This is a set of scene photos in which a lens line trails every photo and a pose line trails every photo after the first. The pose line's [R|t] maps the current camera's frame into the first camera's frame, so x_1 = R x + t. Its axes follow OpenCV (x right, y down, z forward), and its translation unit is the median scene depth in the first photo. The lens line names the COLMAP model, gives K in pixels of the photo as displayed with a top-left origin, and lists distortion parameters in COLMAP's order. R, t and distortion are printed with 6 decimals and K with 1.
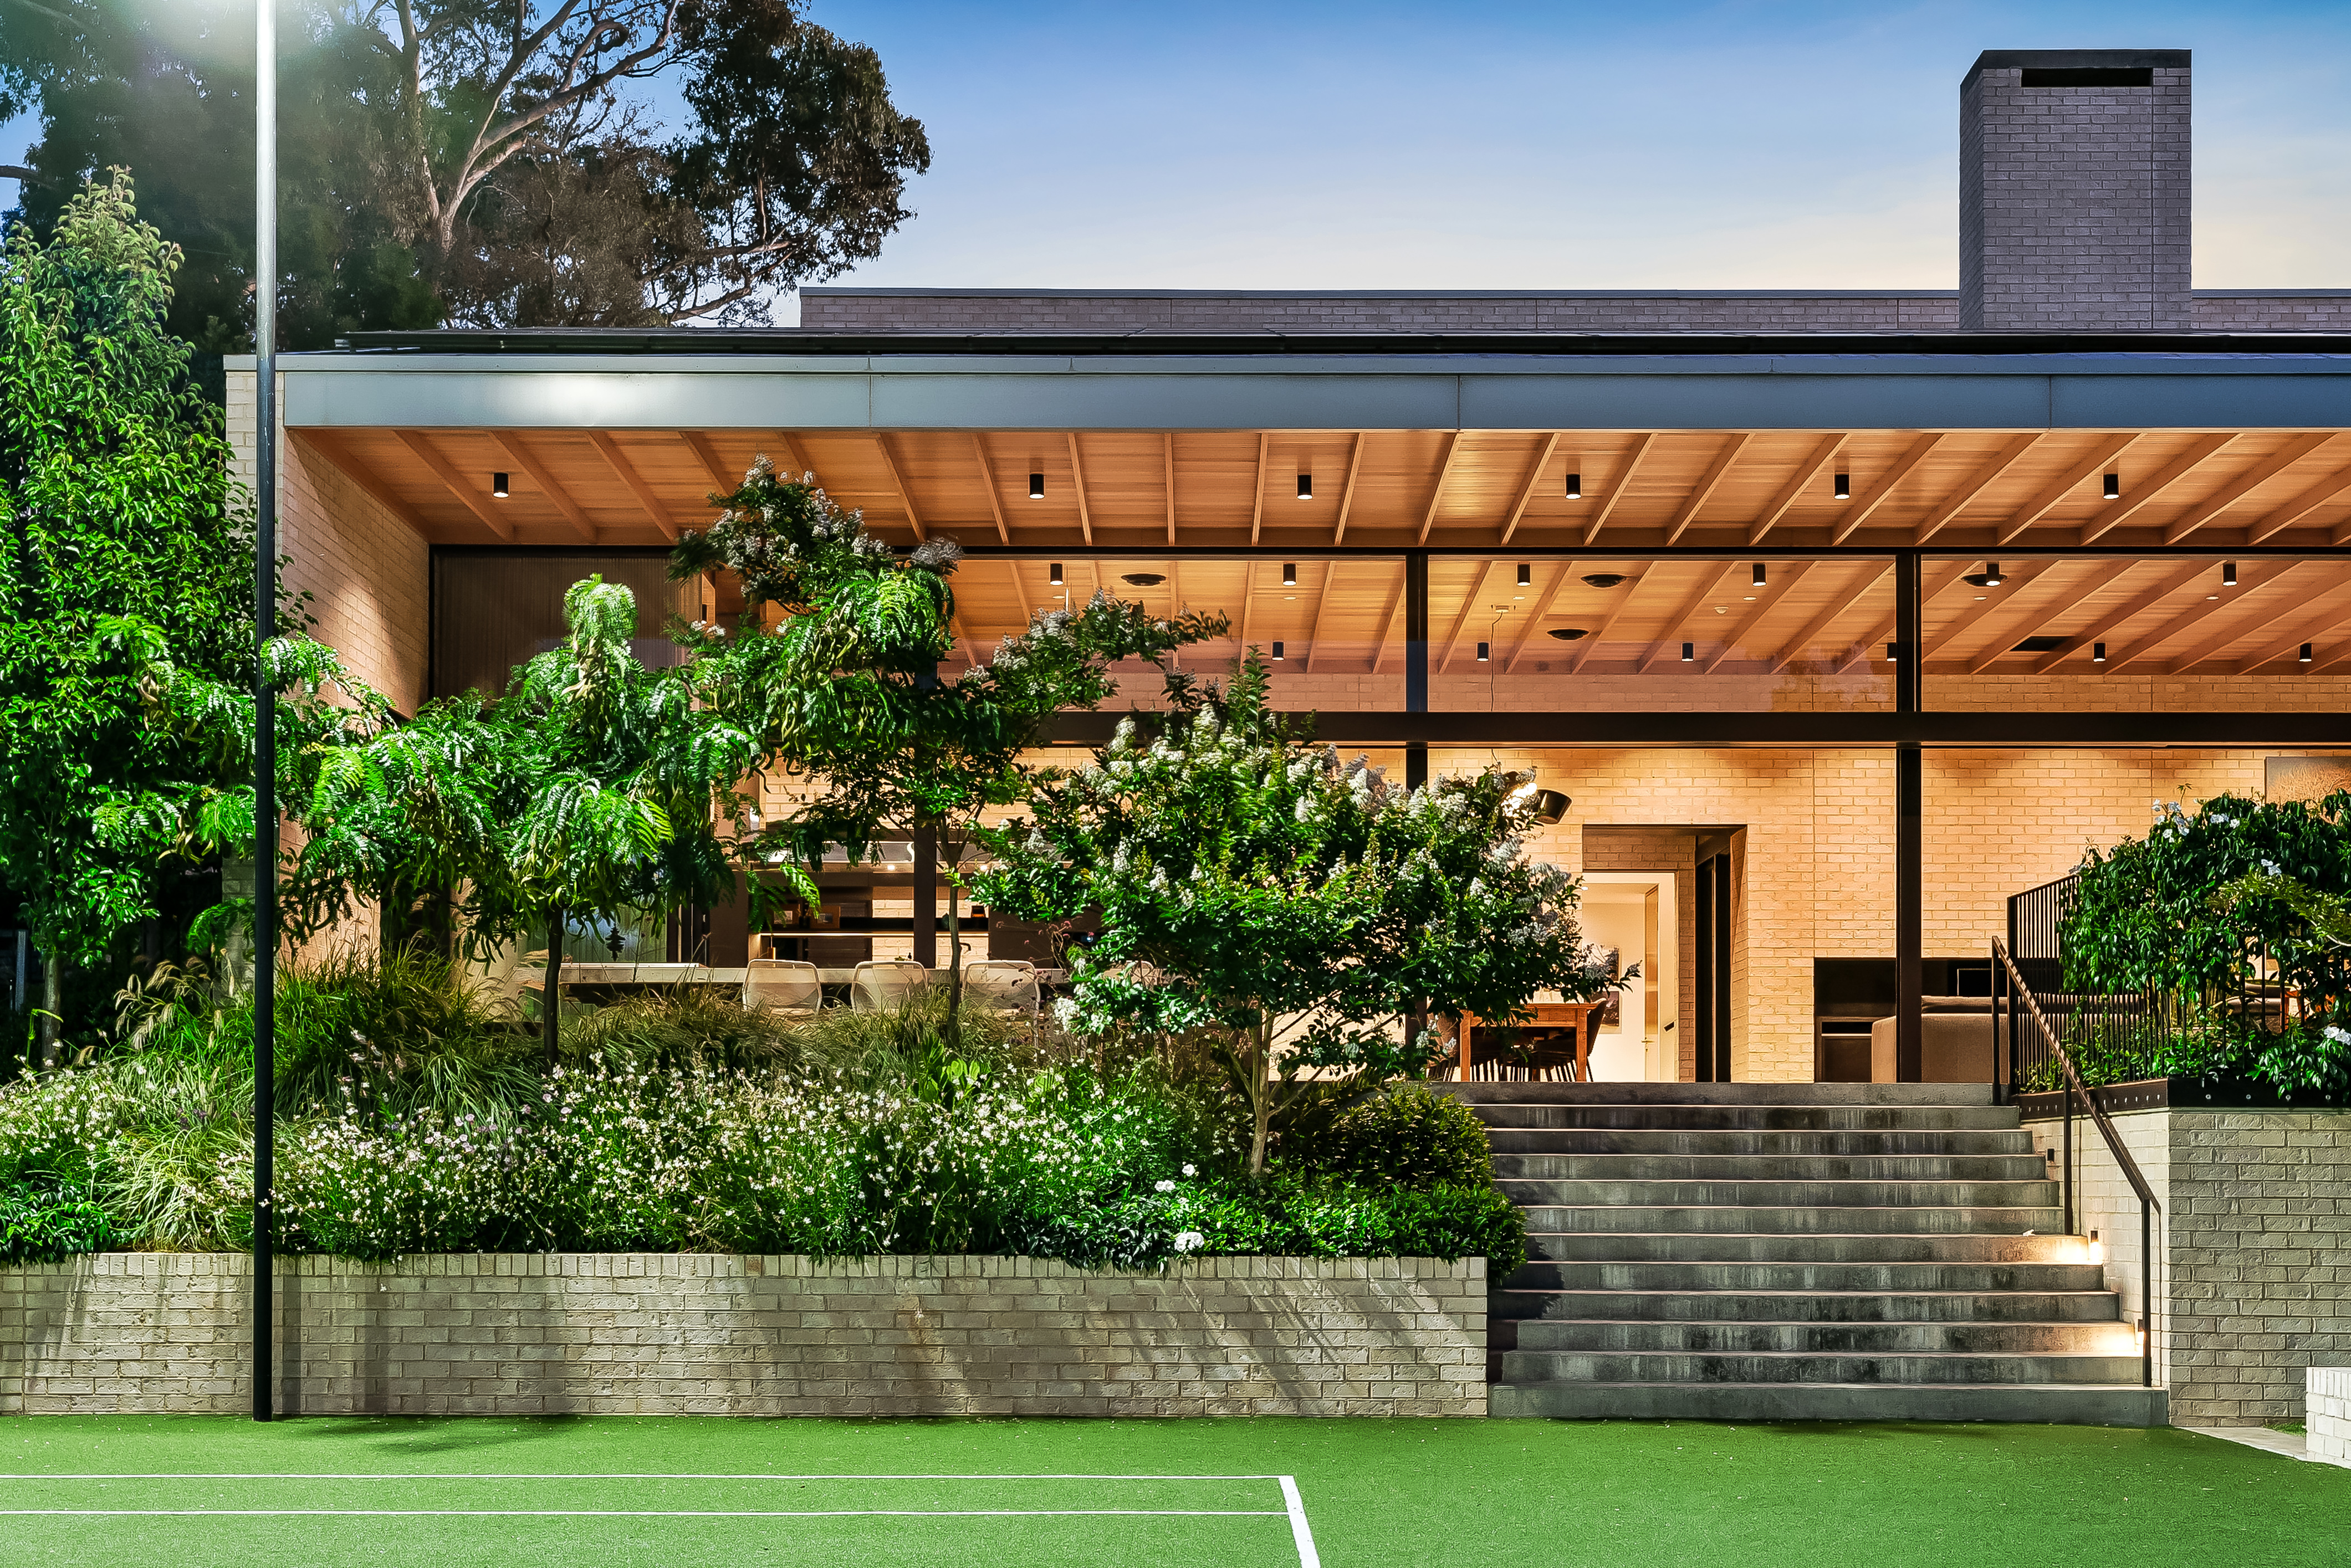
lens RADIAL K [[3364.2, 0, 1174.4], [0, 3364.2, 790.3], [0, 0, 1]] dist [0.038627, 0.000000]
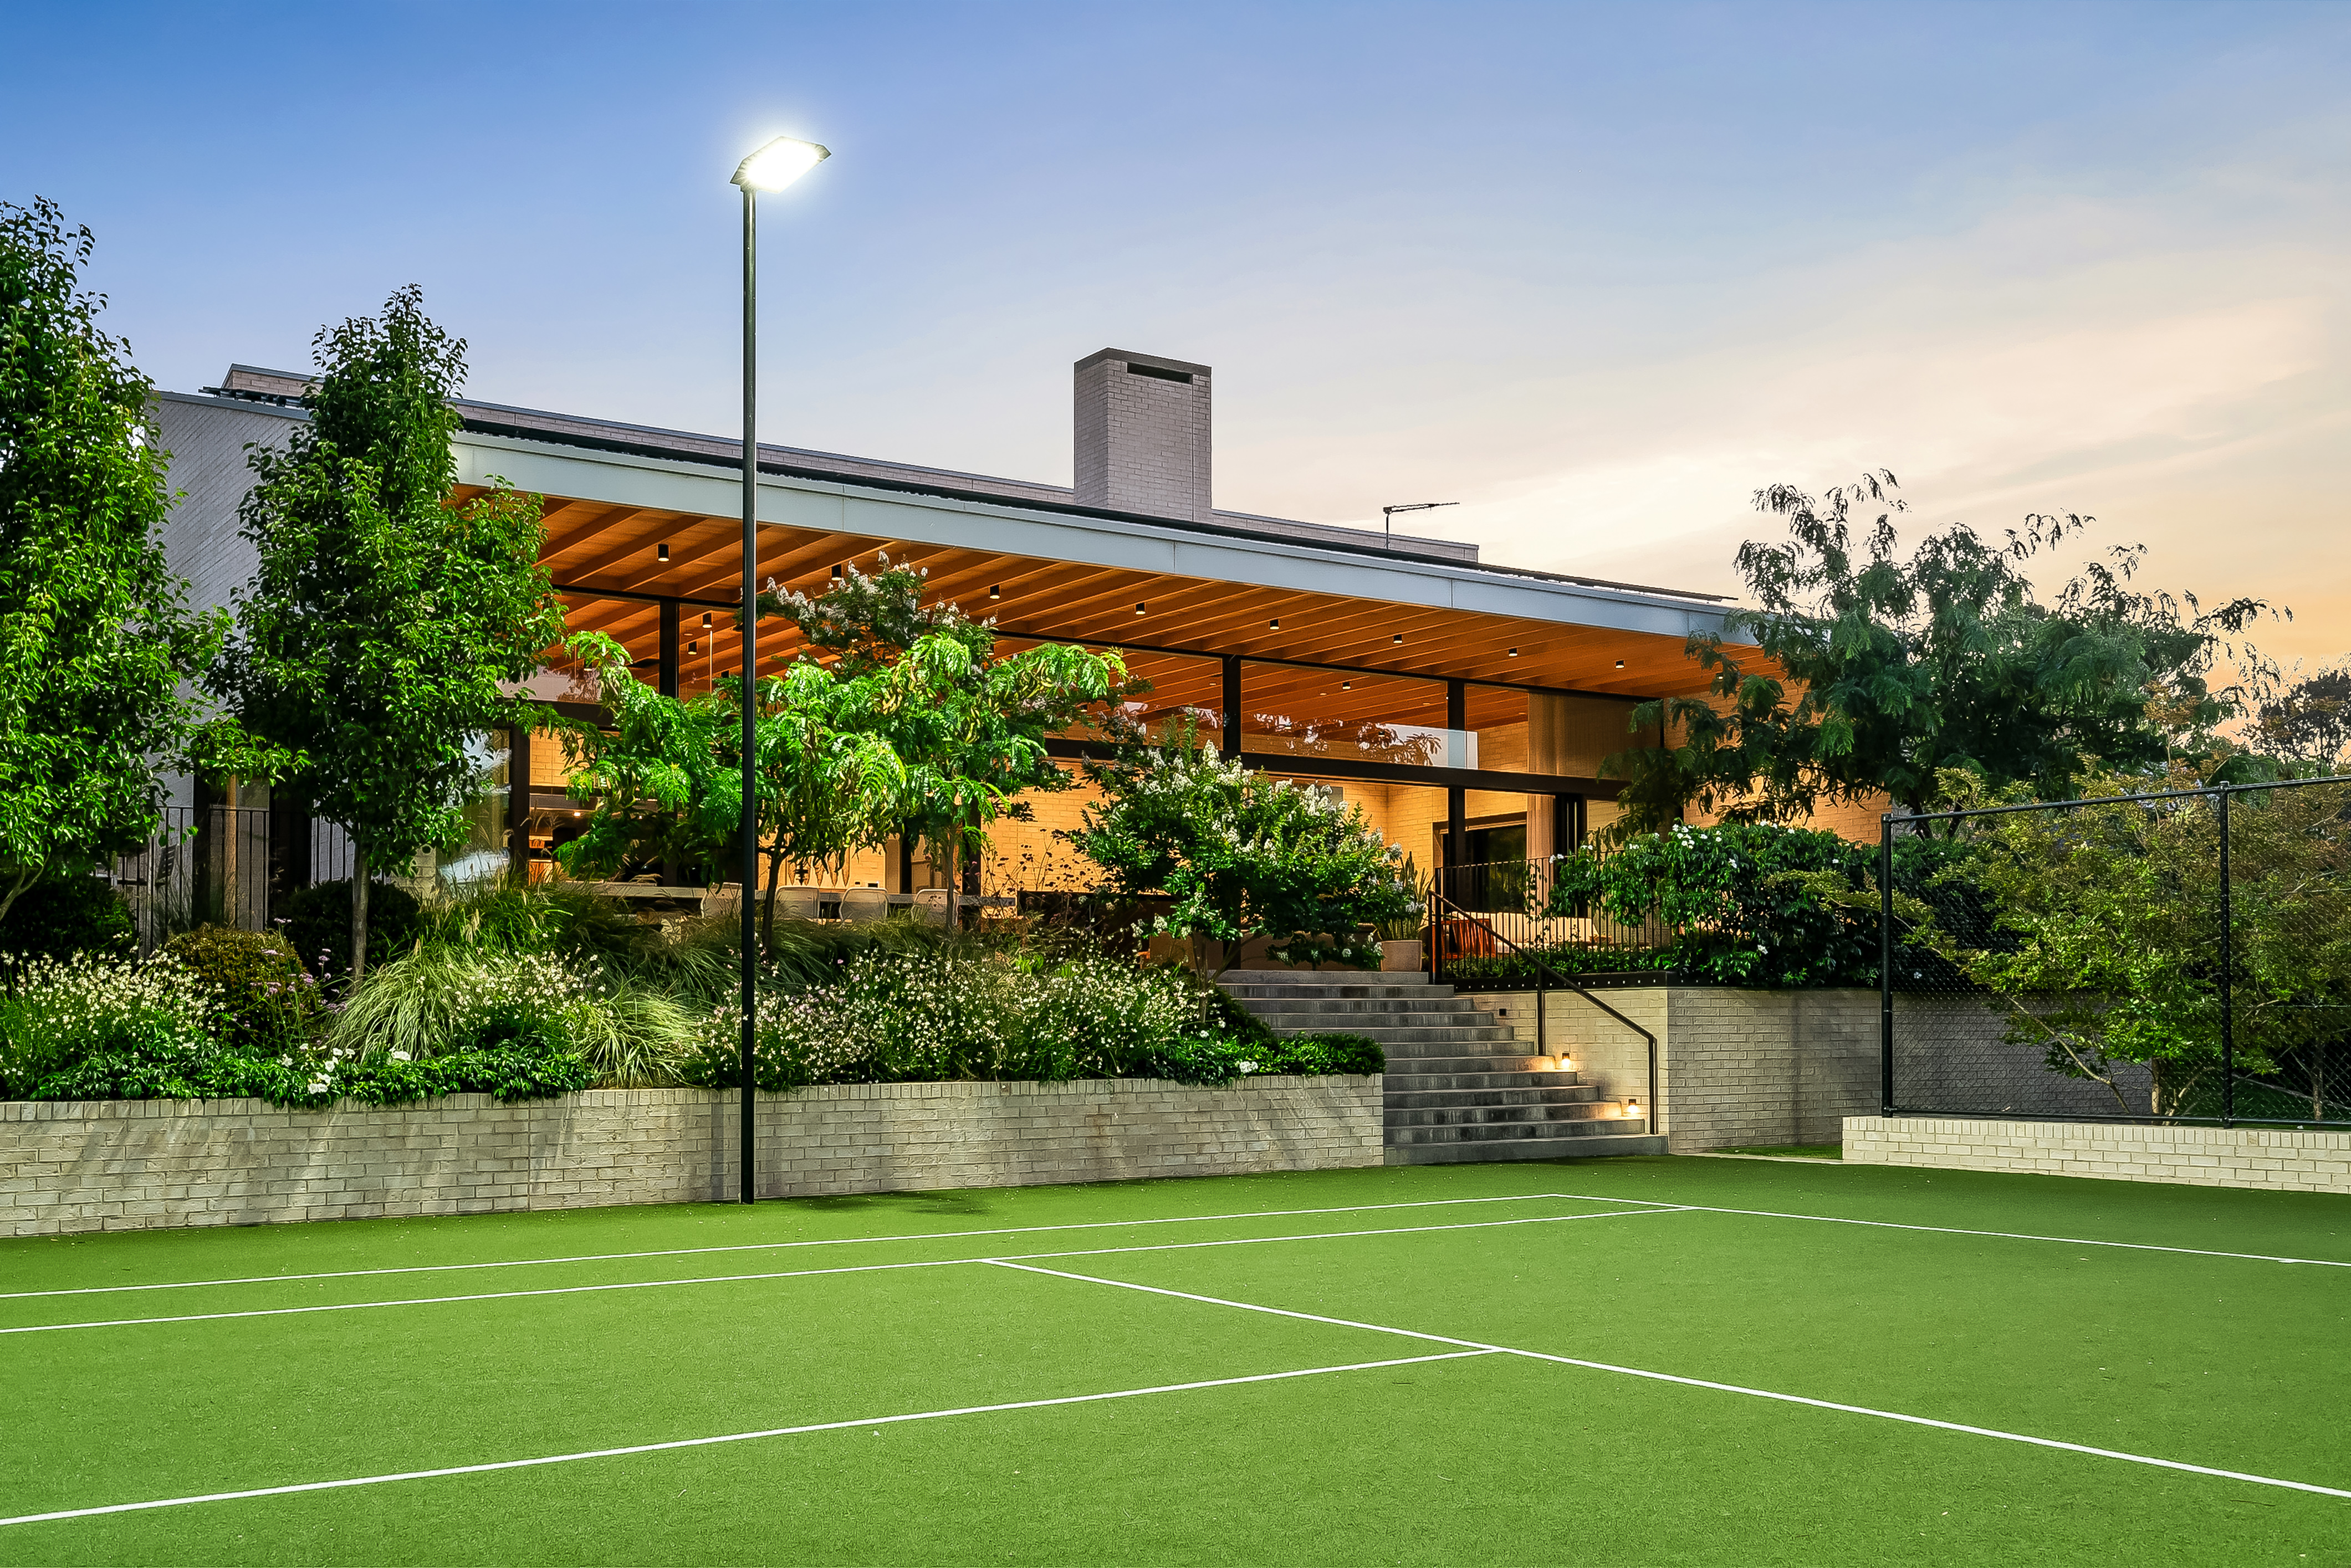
lens RADIAL K [[2279.9, 0, 1197.1], [0, 2279.9, 718.6], [0, 0, 1]] dist [0.021165, 0.000000]
pose [[0.822594, 0.067171, 0.564648, -0.655199], [-0.055787, 0.997741, -0.037421, 0.006096], [-0.565887, -0.000717, 0.824483, 0.088123]]
